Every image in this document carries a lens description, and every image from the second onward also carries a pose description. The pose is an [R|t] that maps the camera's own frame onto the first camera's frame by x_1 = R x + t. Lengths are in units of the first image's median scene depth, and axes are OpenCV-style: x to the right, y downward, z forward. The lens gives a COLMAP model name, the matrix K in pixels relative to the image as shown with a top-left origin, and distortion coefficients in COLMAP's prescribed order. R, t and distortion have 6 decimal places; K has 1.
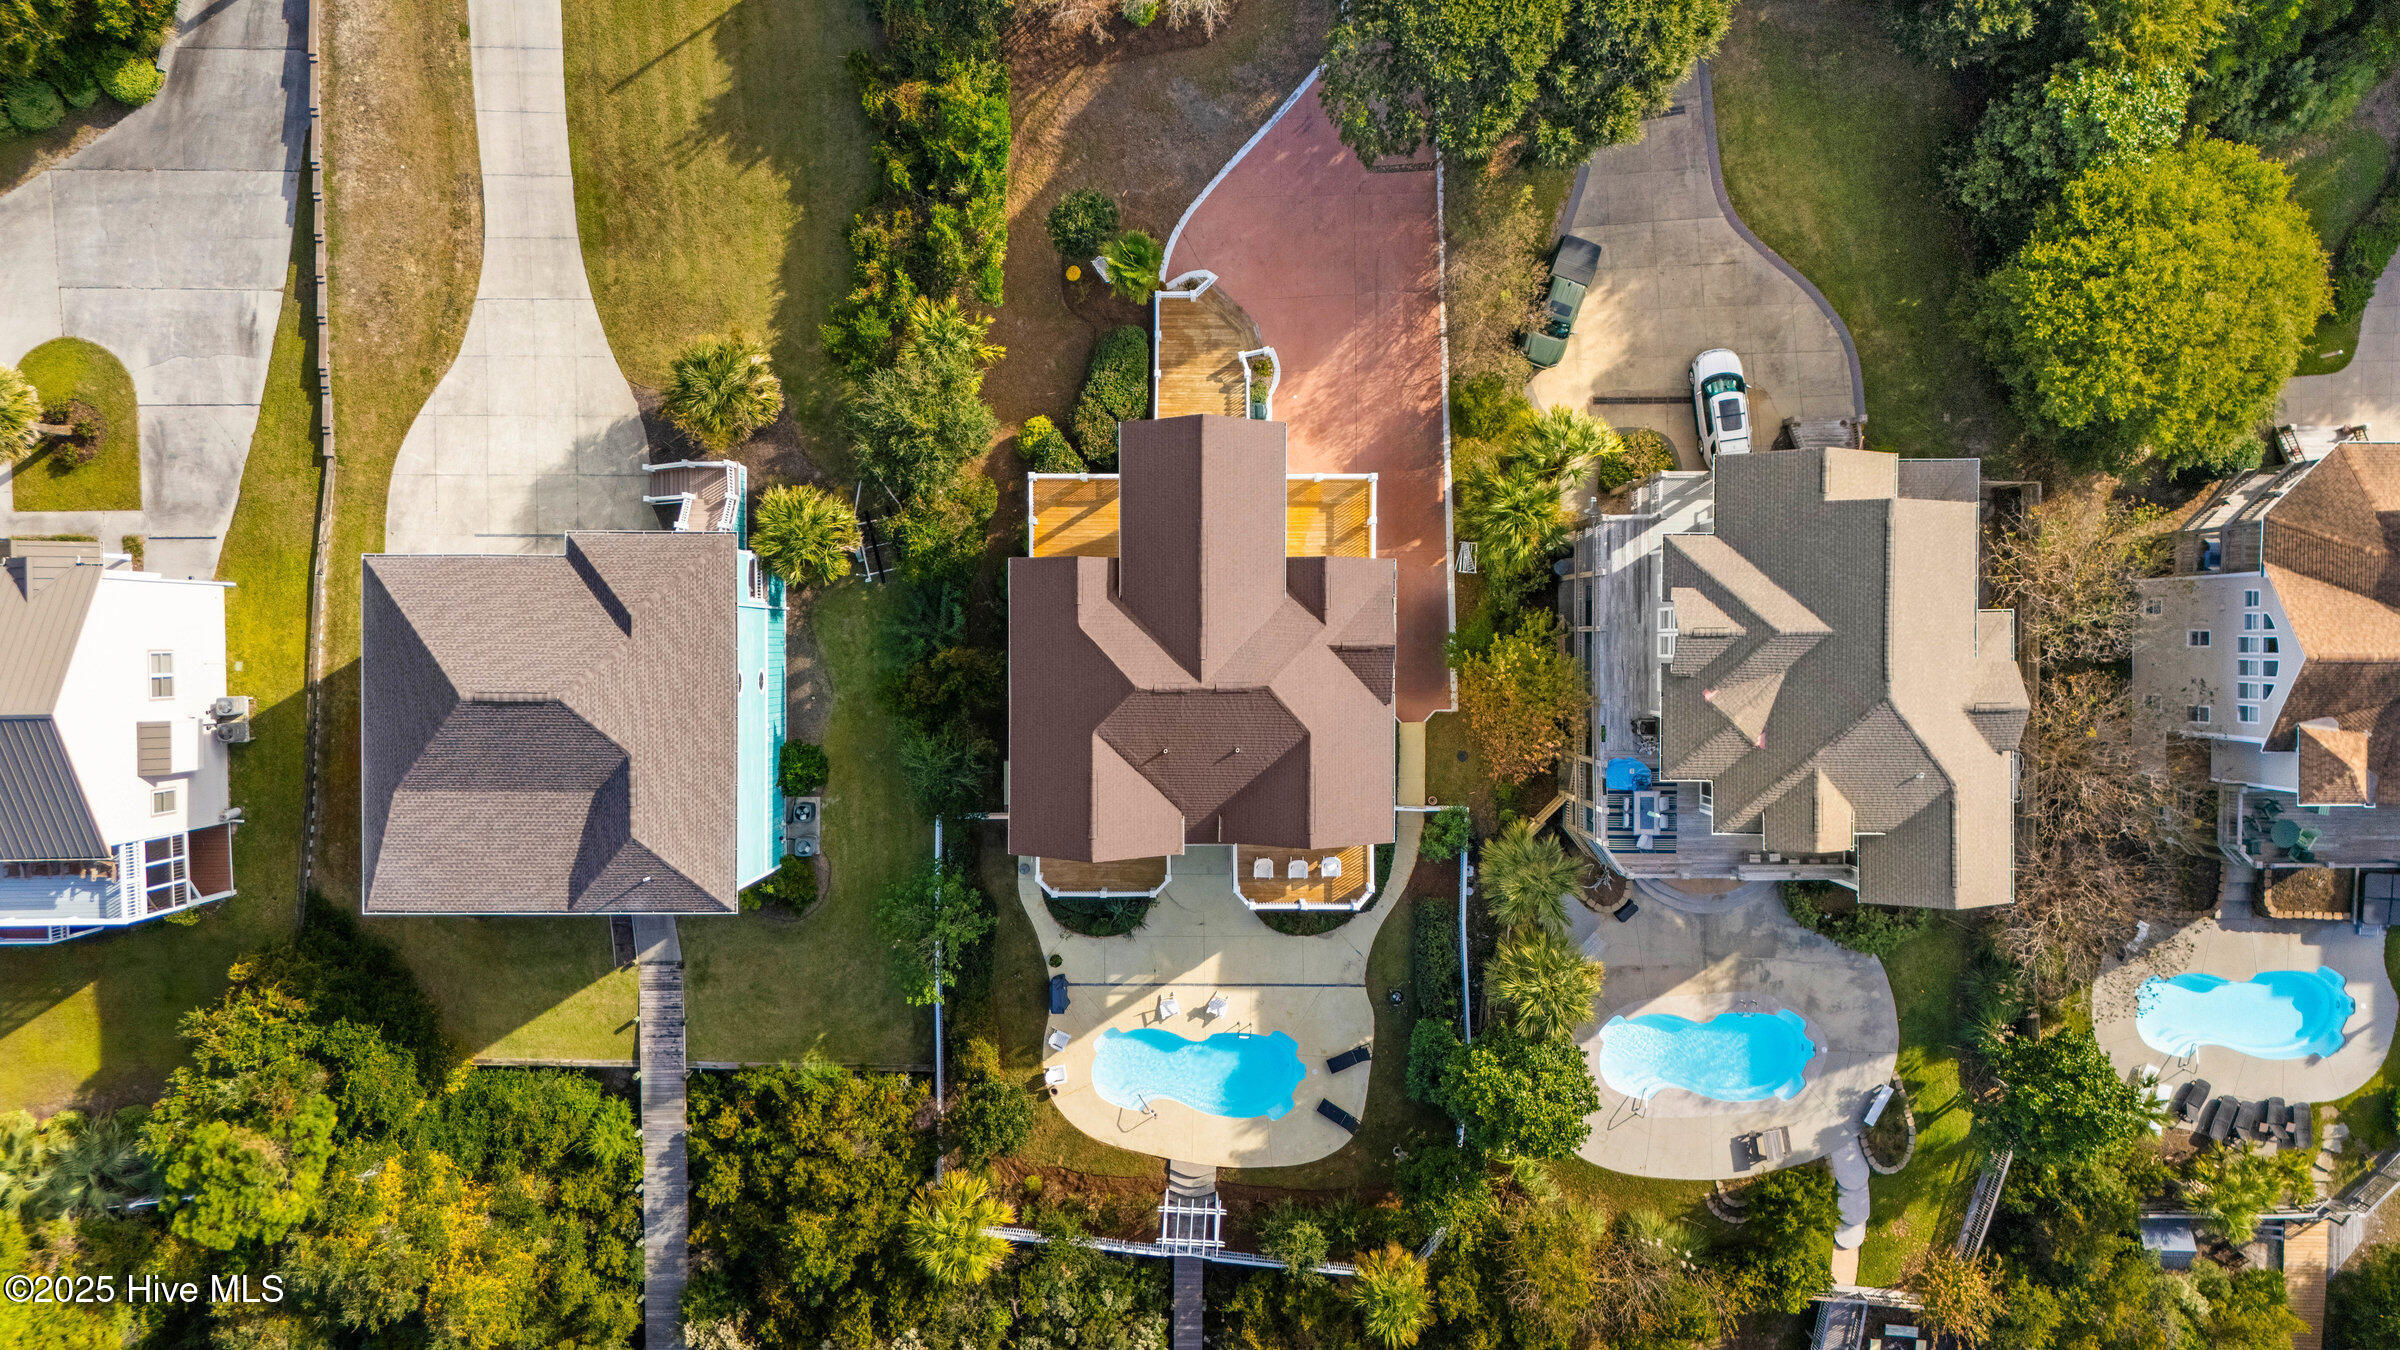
lens RADIAL K [[1676.9, 0, 1200.0], [0, 1676.9, 675.0], [0, 0, 1]] dist [0.073978, -0.176526]
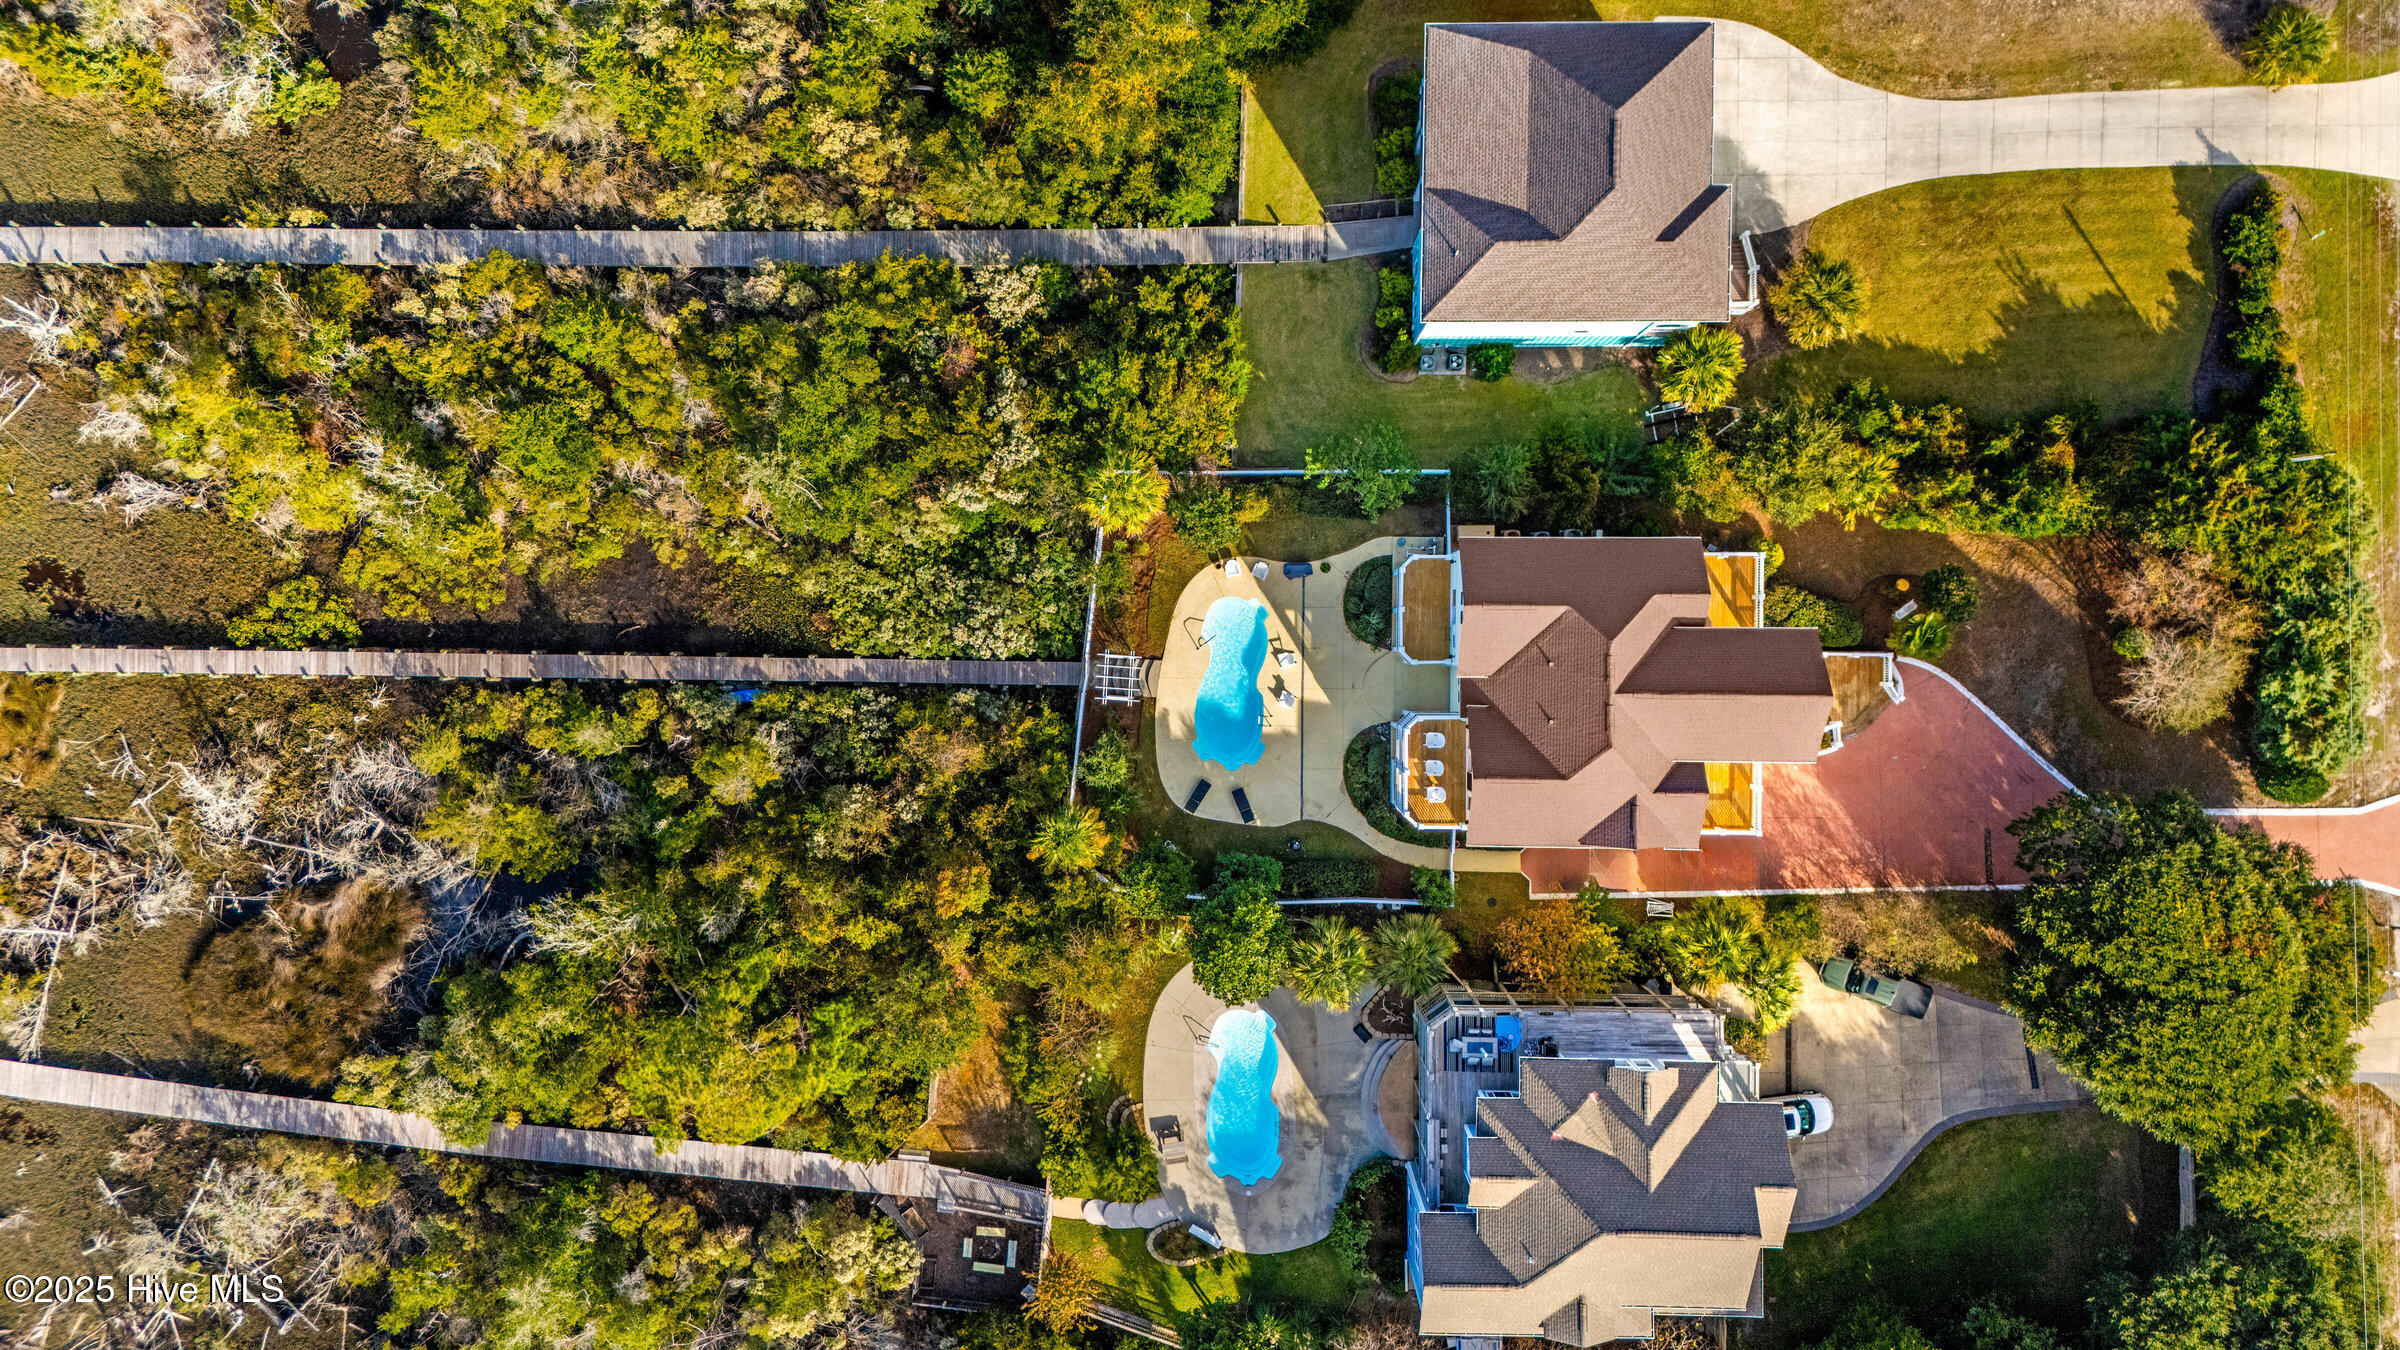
lens RADIAL K [[1670.5, 0, 1179.4], [0, 1670.5, 675.3], [0, 0, 1]] dist [0.000256, -0.007918]
pose [[-0.005443, 0.999906, 0.012553, -0.023014], [-0.999445, -0.005853, 0.032800, 0.244924], [0.032870, -0.012367, 0.999383, -0.220318]]
